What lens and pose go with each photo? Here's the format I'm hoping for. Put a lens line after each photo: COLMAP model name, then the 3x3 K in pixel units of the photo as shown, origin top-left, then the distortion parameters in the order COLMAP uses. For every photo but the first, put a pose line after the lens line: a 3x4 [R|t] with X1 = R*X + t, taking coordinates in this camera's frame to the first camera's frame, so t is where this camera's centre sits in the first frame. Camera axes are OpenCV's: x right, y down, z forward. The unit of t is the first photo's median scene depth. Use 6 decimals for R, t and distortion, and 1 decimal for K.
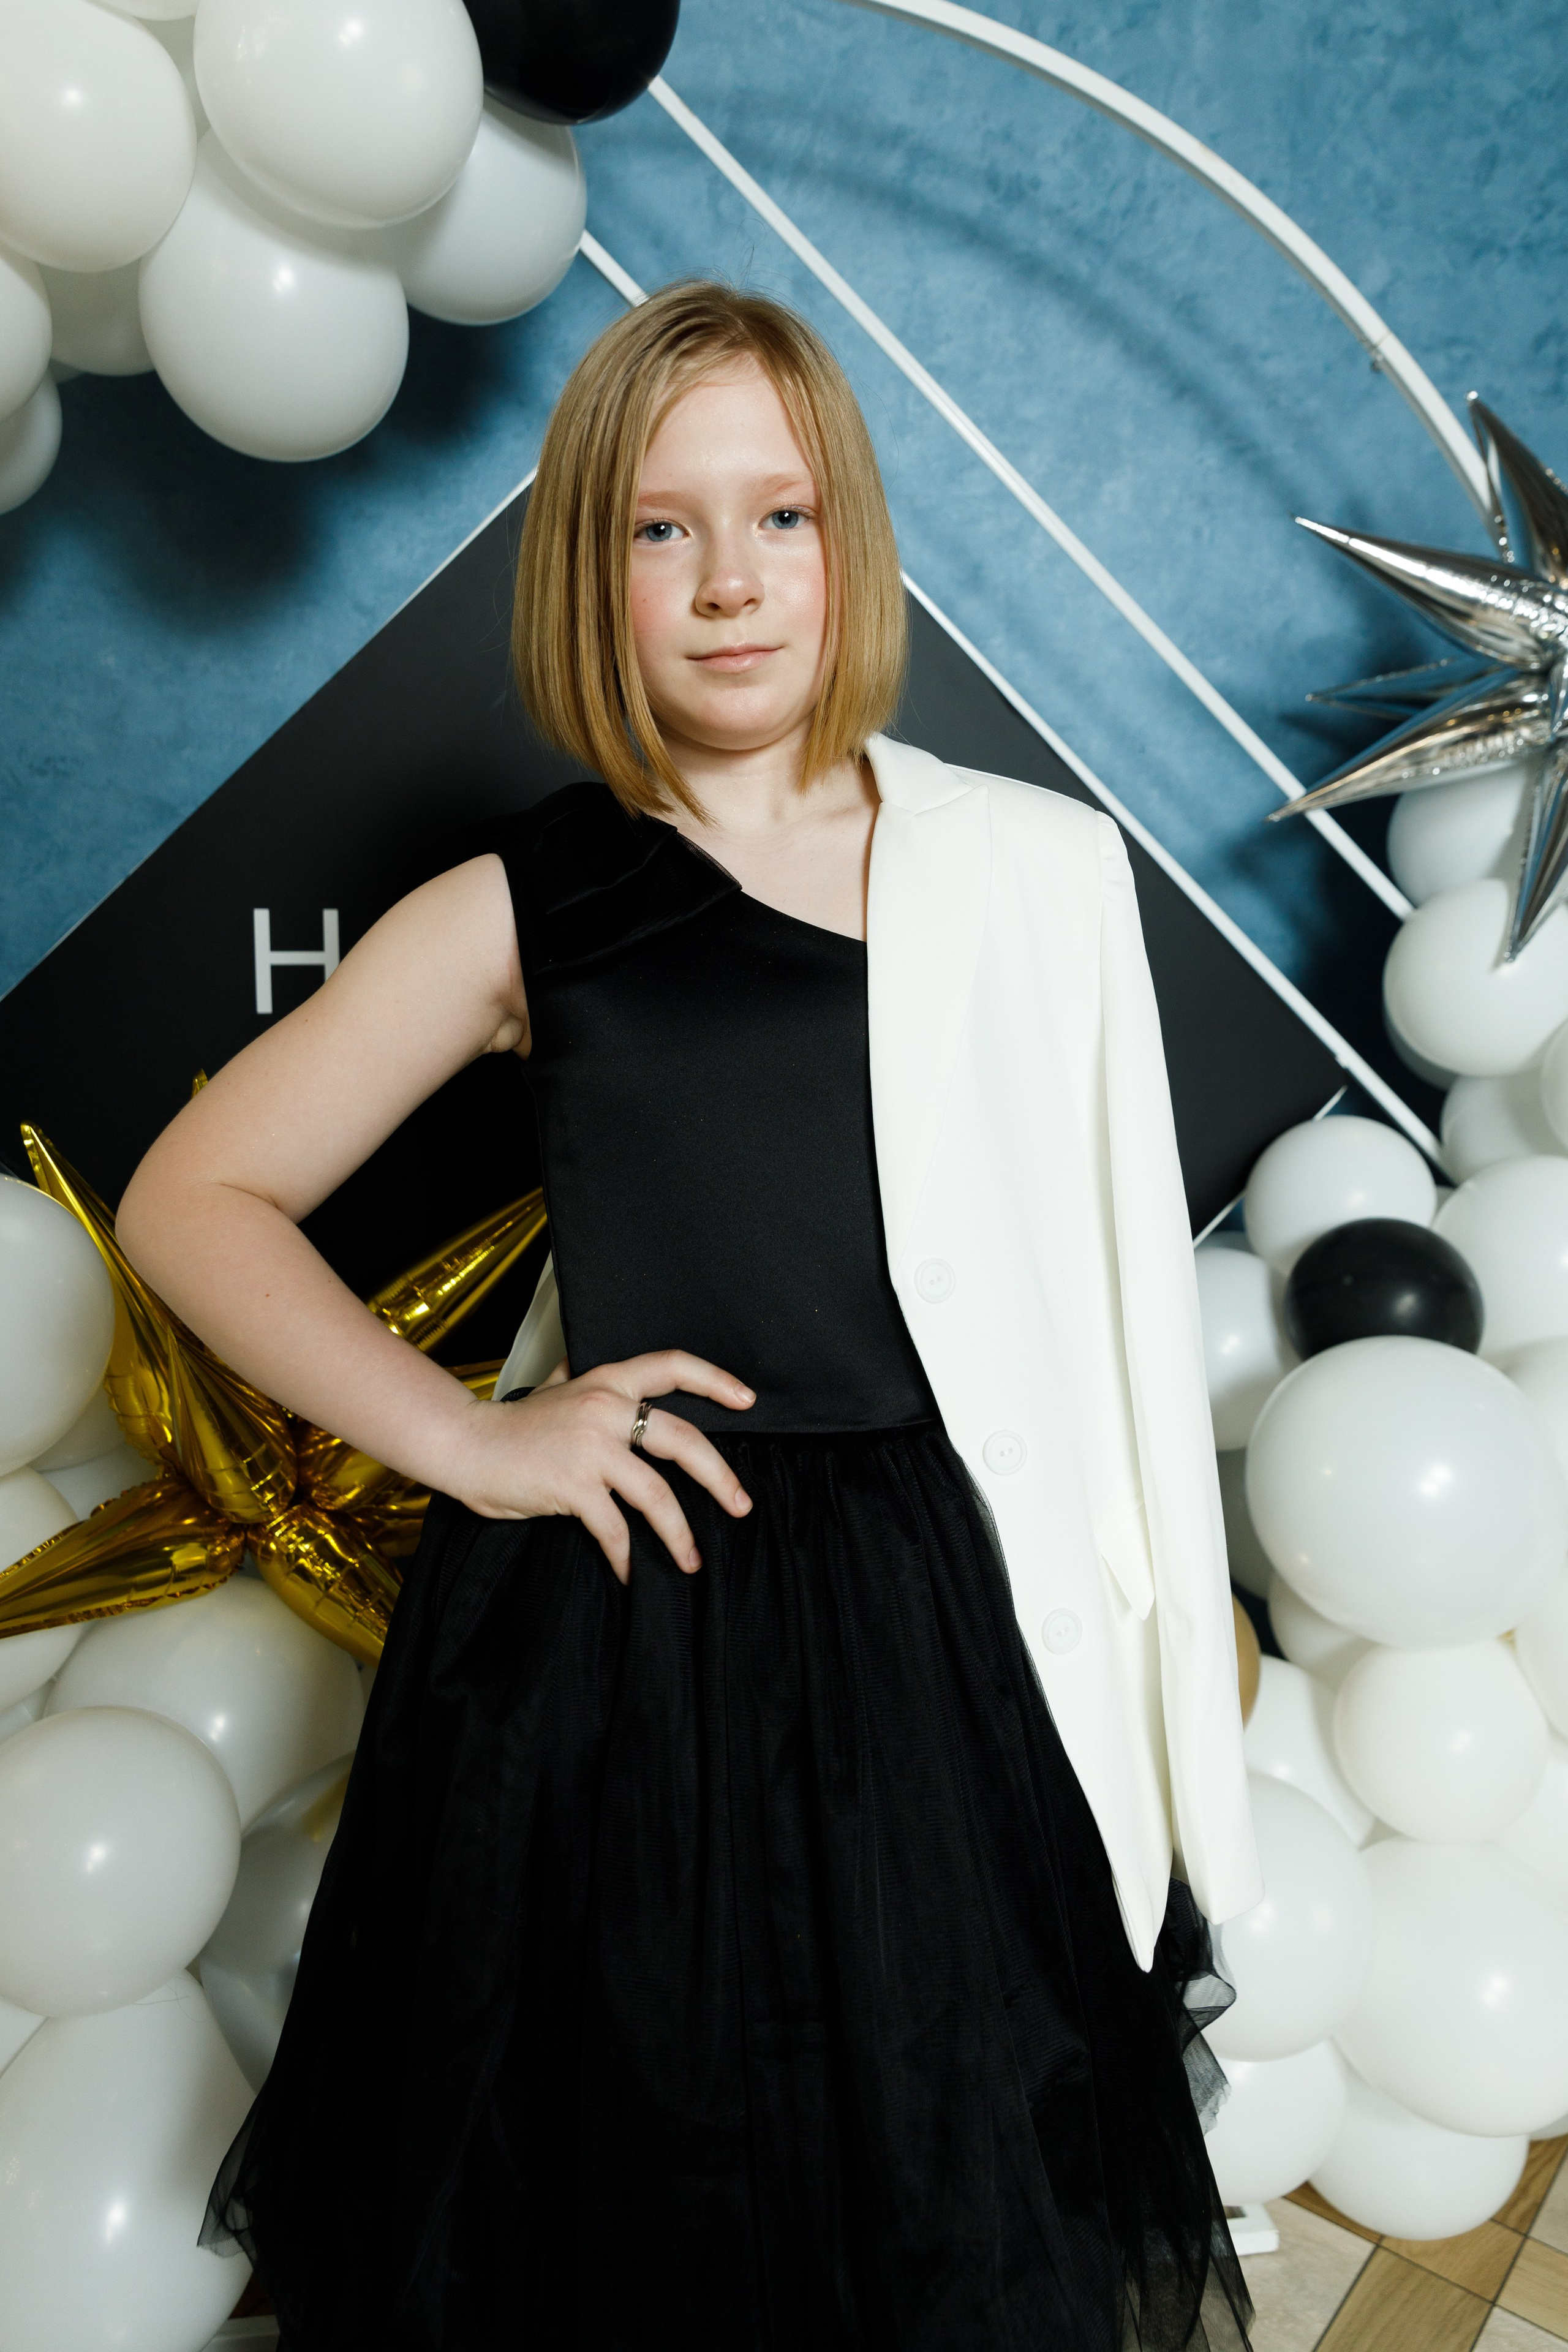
lens RADIAL K [[1838.2, 0, 730.2], [0, 1838.2, 1137.9], [0, 0, 1]] dist [0.029624, -0.011349]
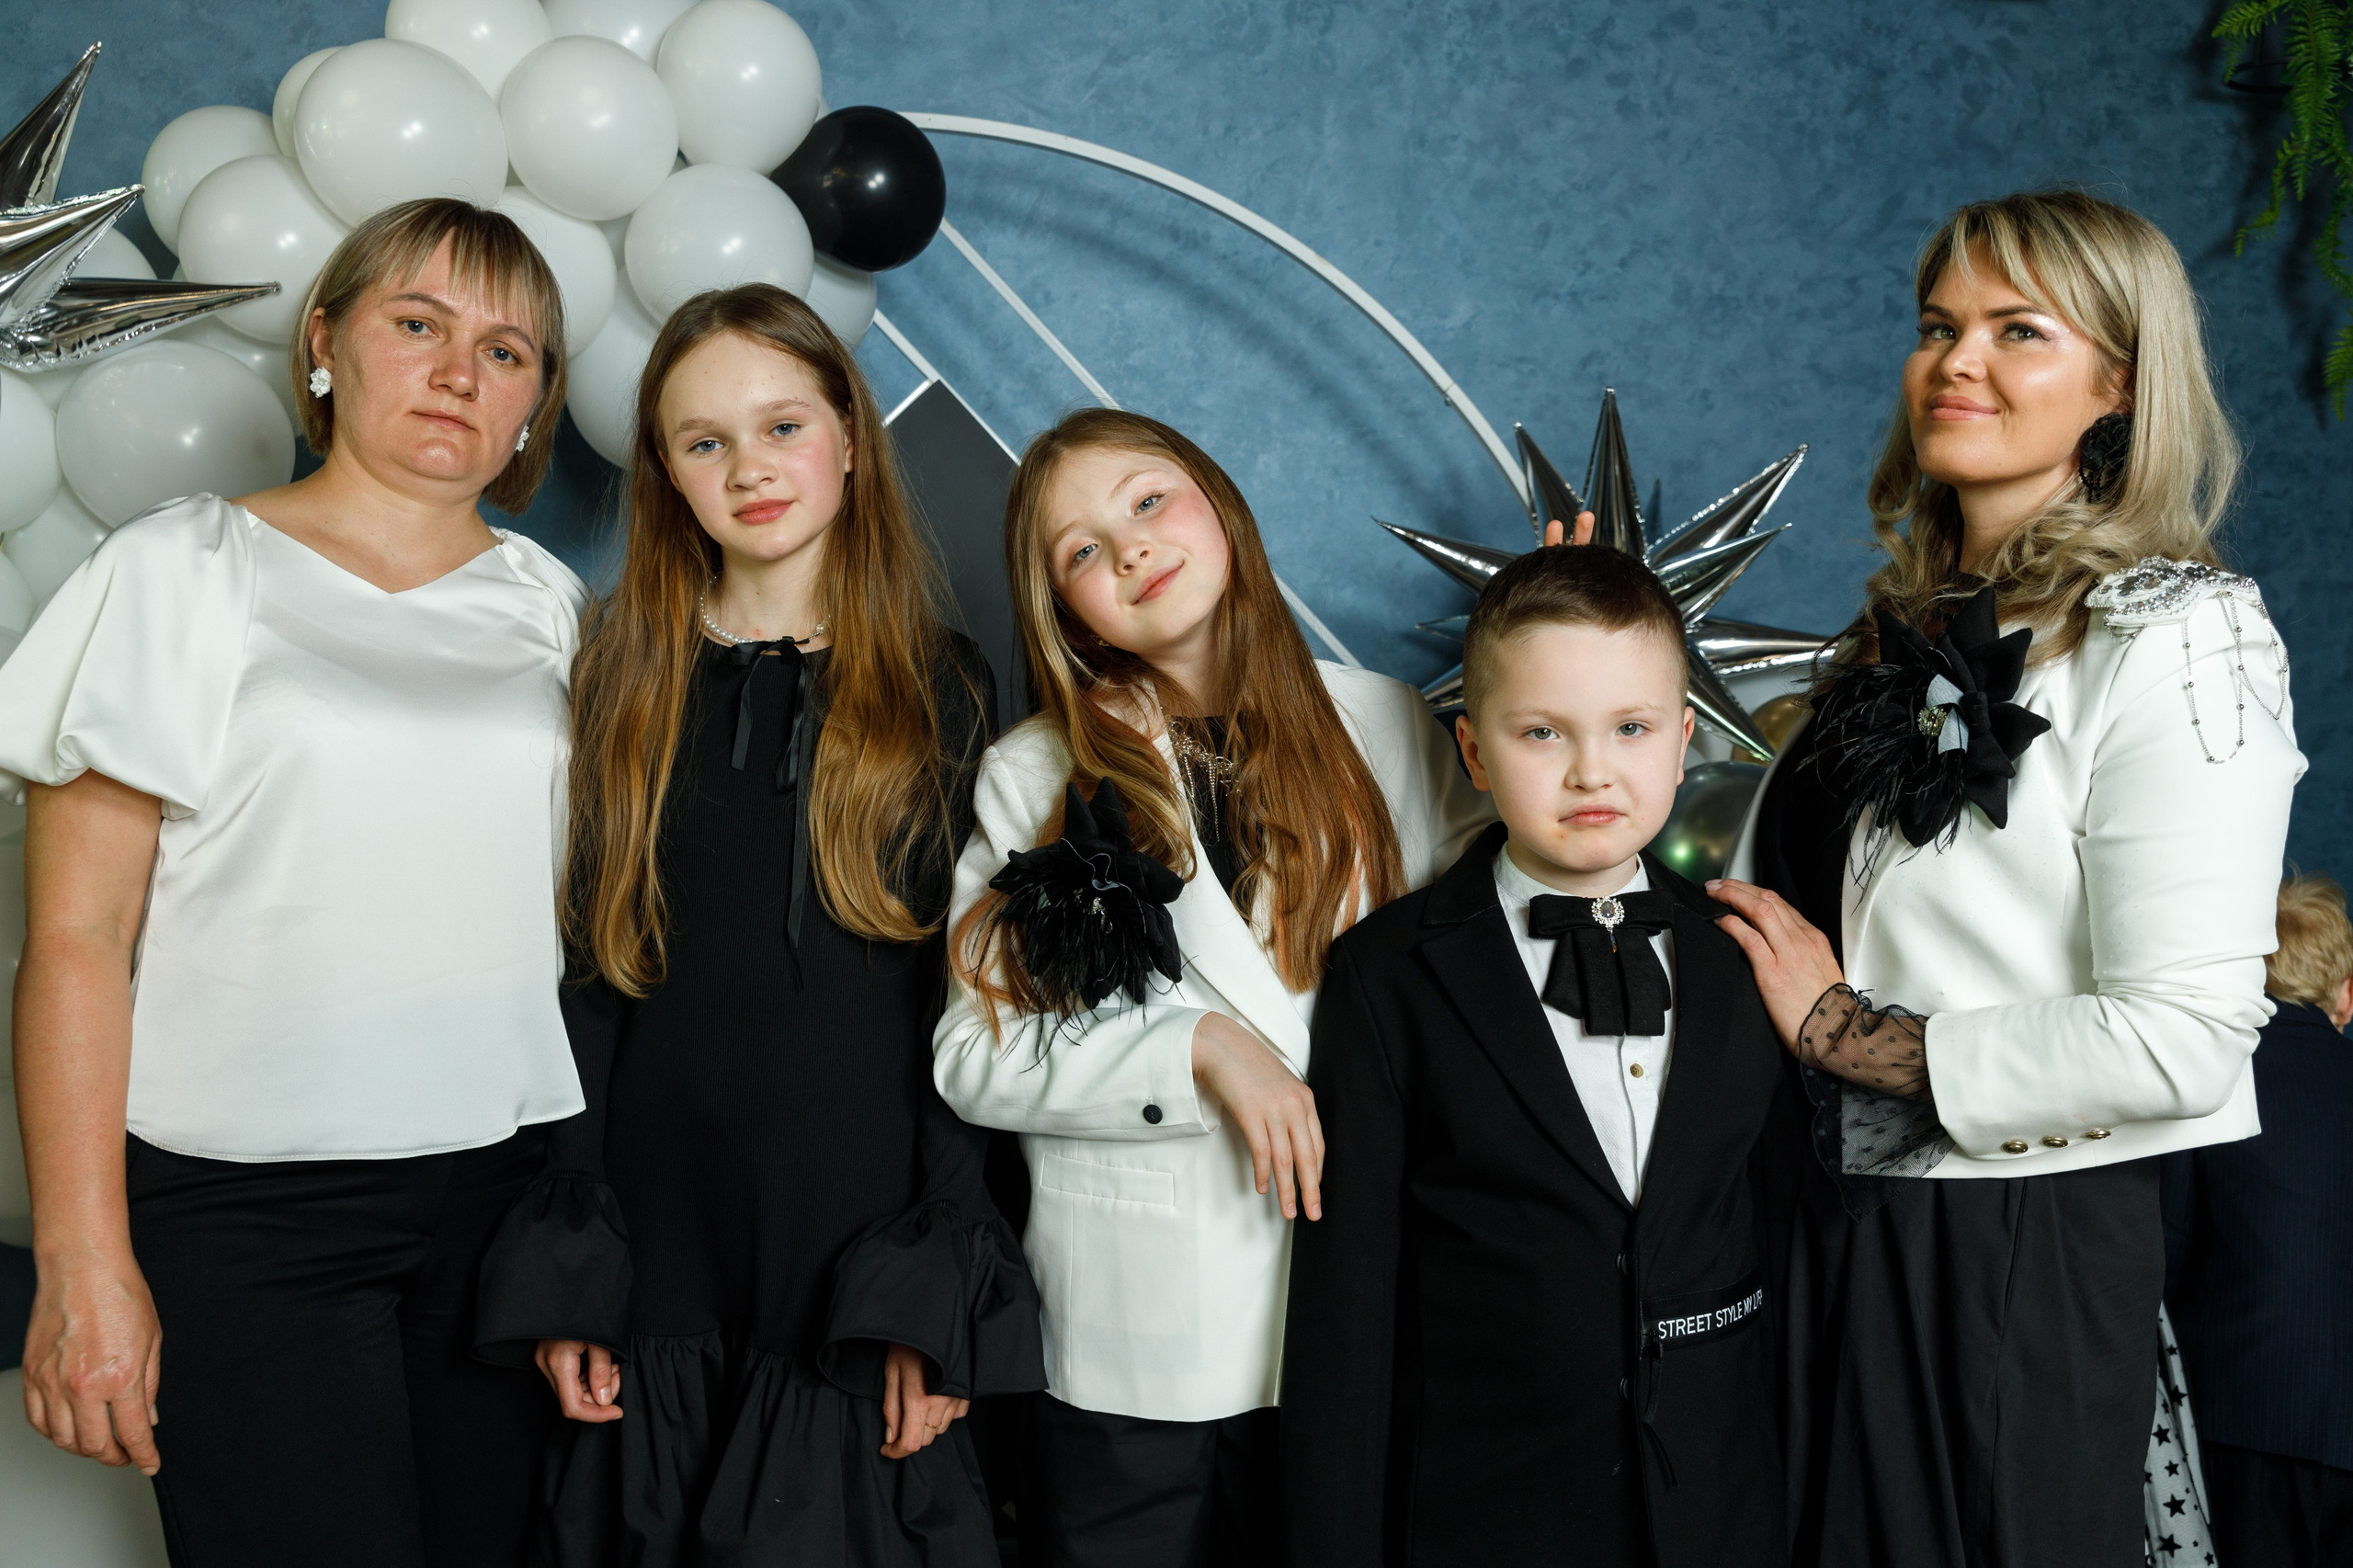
lens RADIAL K [[2151.4, 0, 1215.9], [0, 2151.4, 748.1], [0, 0, 1]] dist [-0.003990, 0.023460]
pose [[0.993800, 0.019965, 0.109378, 0.010099], [-0.008365, 0.994384, -0.105503, 0.010762], [-0.110870, 0.103934, 0.988385, -0.474638]]
